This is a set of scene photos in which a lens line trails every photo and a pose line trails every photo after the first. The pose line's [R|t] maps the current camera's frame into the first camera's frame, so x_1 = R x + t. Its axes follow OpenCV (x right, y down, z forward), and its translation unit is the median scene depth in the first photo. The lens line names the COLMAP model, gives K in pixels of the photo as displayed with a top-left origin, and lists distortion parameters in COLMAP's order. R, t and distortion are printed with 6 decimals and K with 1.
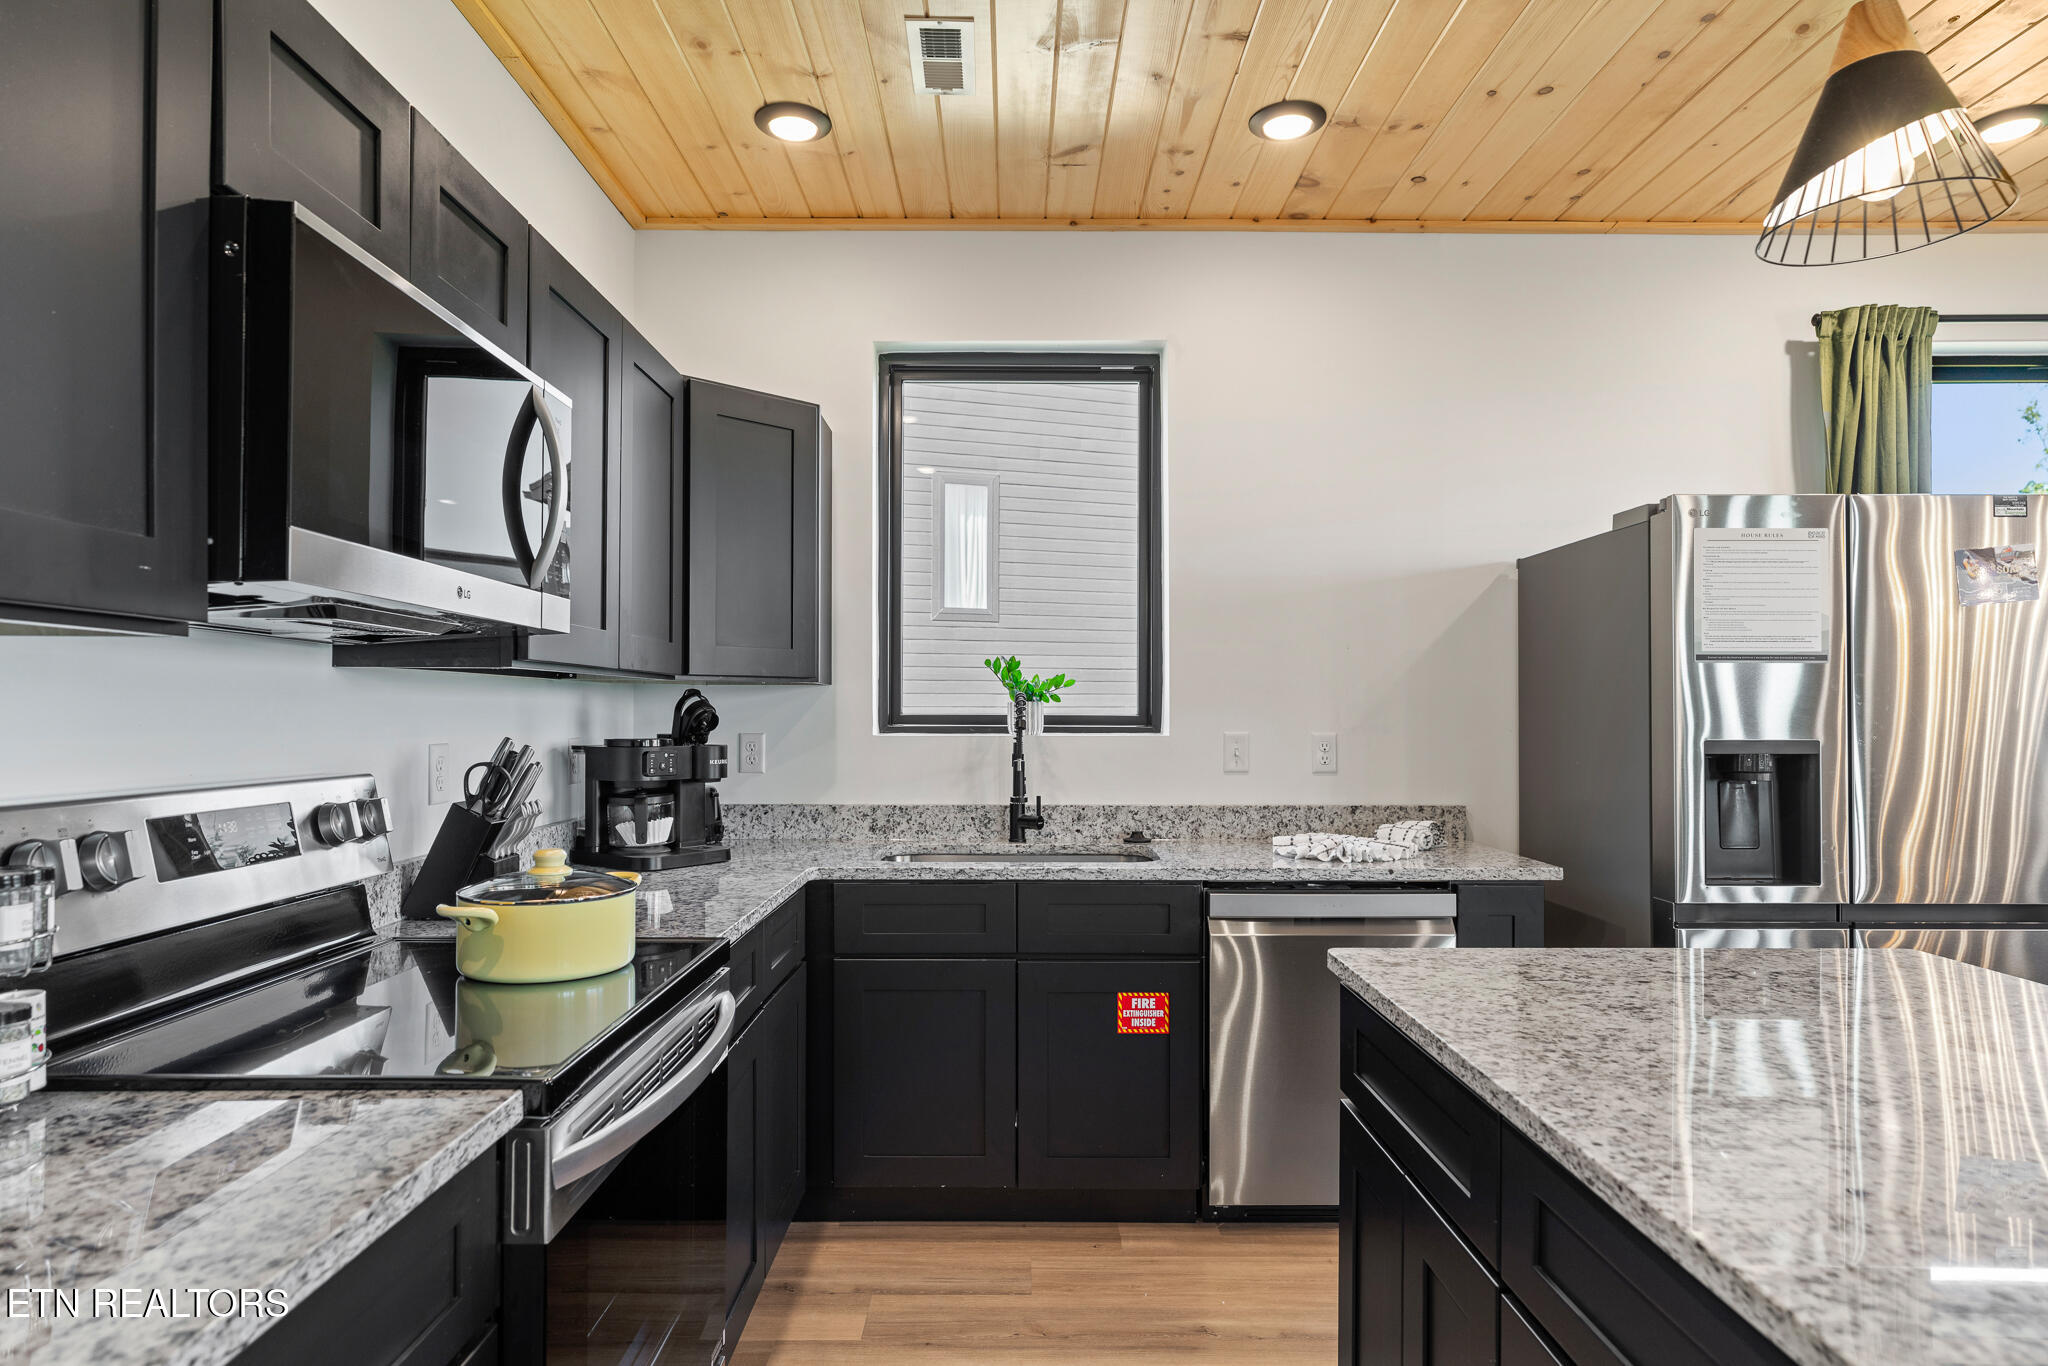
lens RADIAL K [[1171.5, 0, 1026.0], [0, 1171.5, 695.3], [0, 0, 1]] dist [-0.002381, 0.000432]
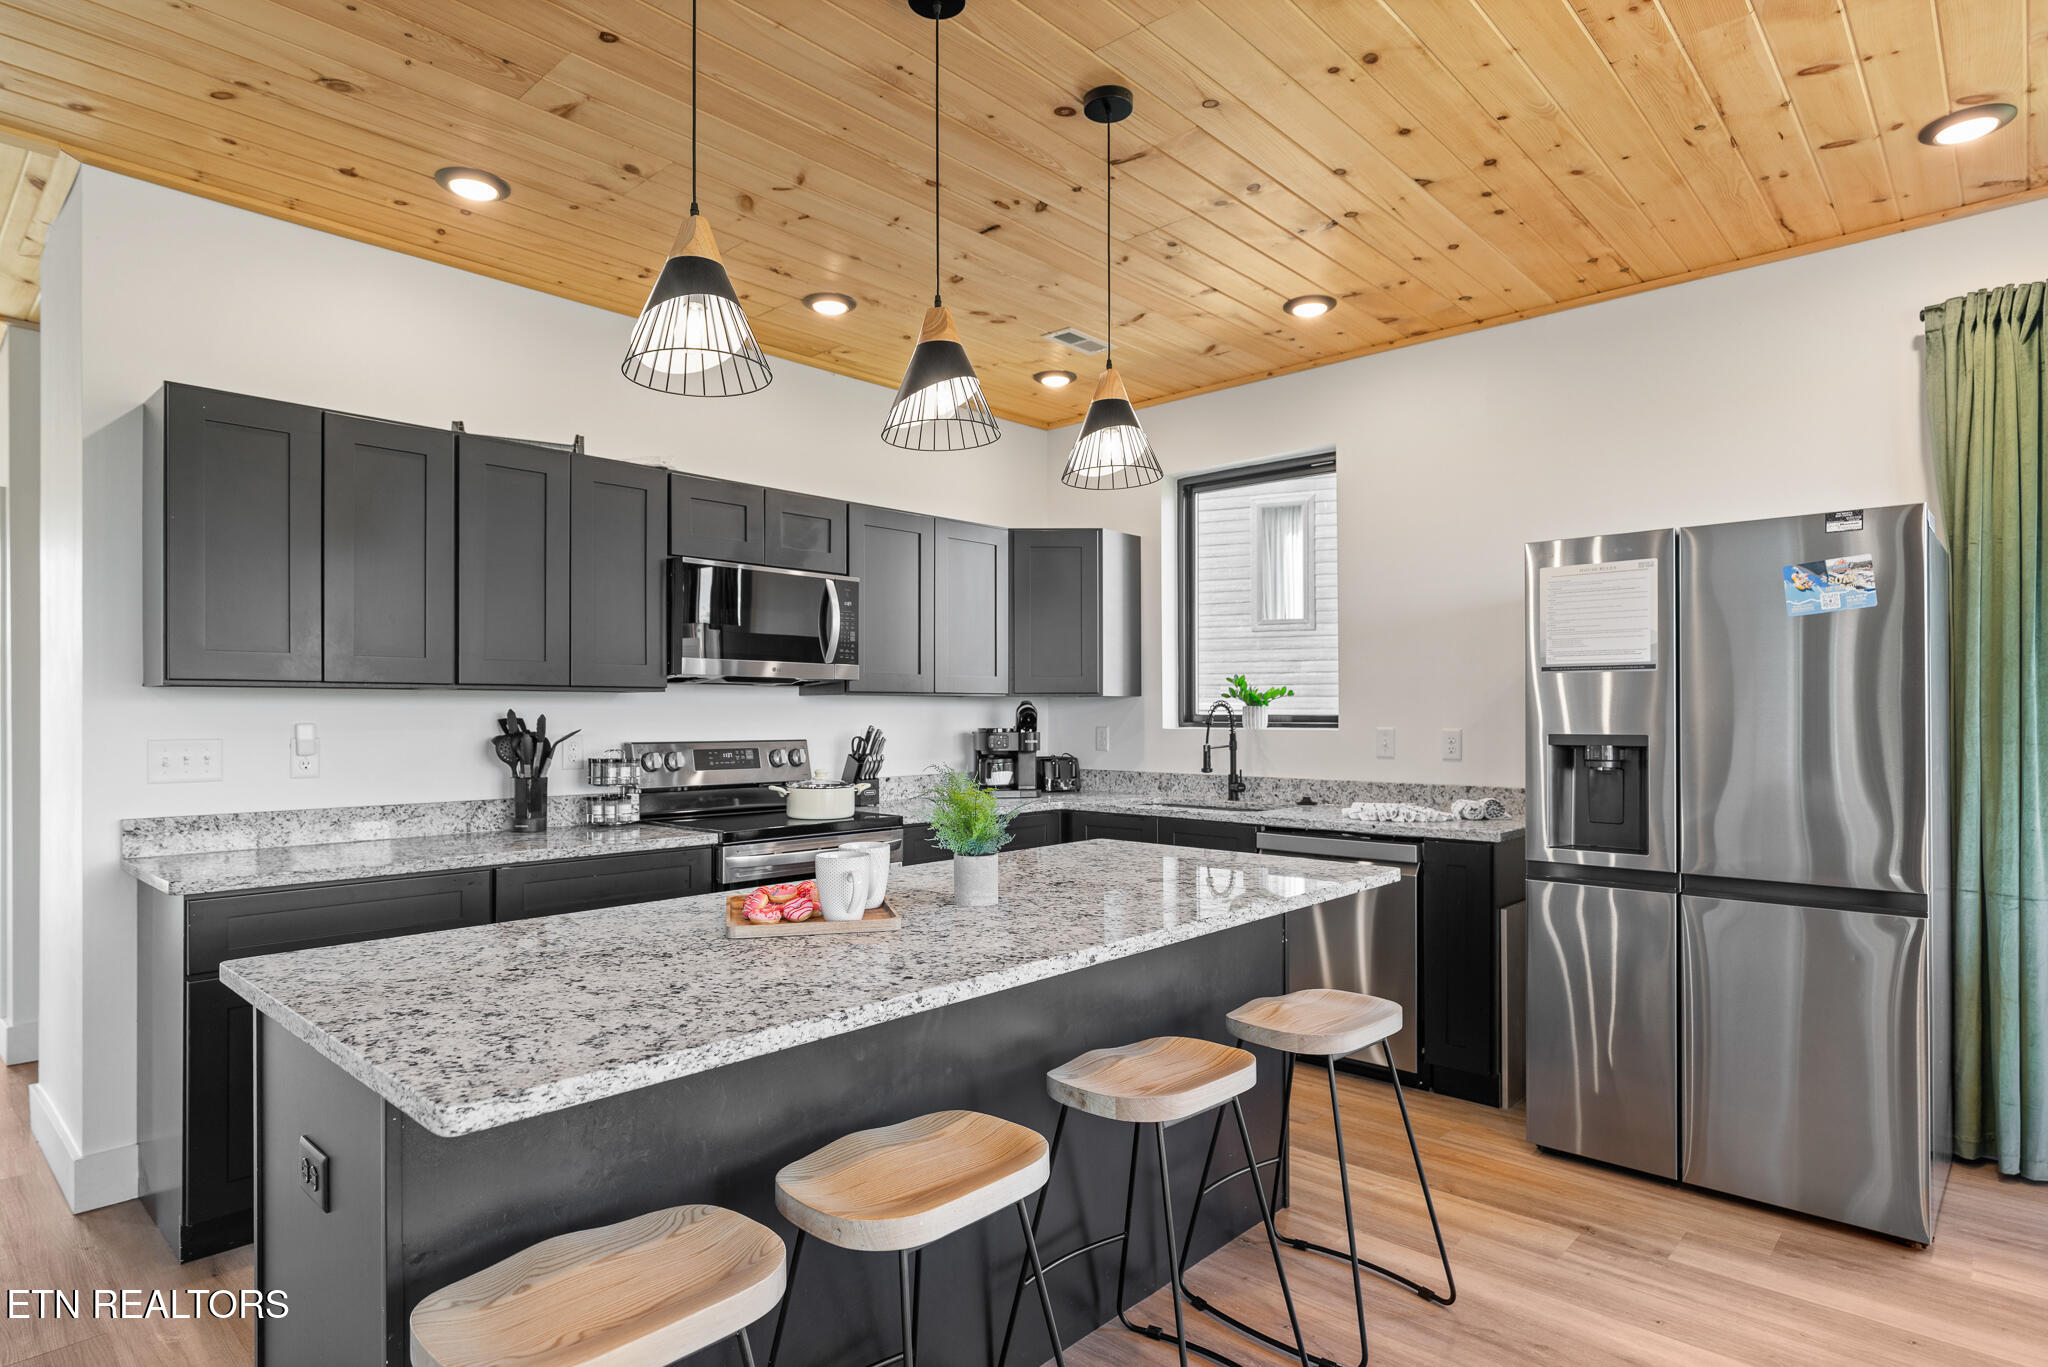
lens RADIAL K [[1101.8, 0, 1009.6], [0, 1101.8, 703.5], [0, 0, 1]] dist [-0.005007, 0.000114]
pose [[0.725831, -0.008973, -0.687815, 0.760112], [0.012433, 0.999923, 0.000075, -0.001814], [0.687761, -0.008606, 0.725886, -0.214346]]
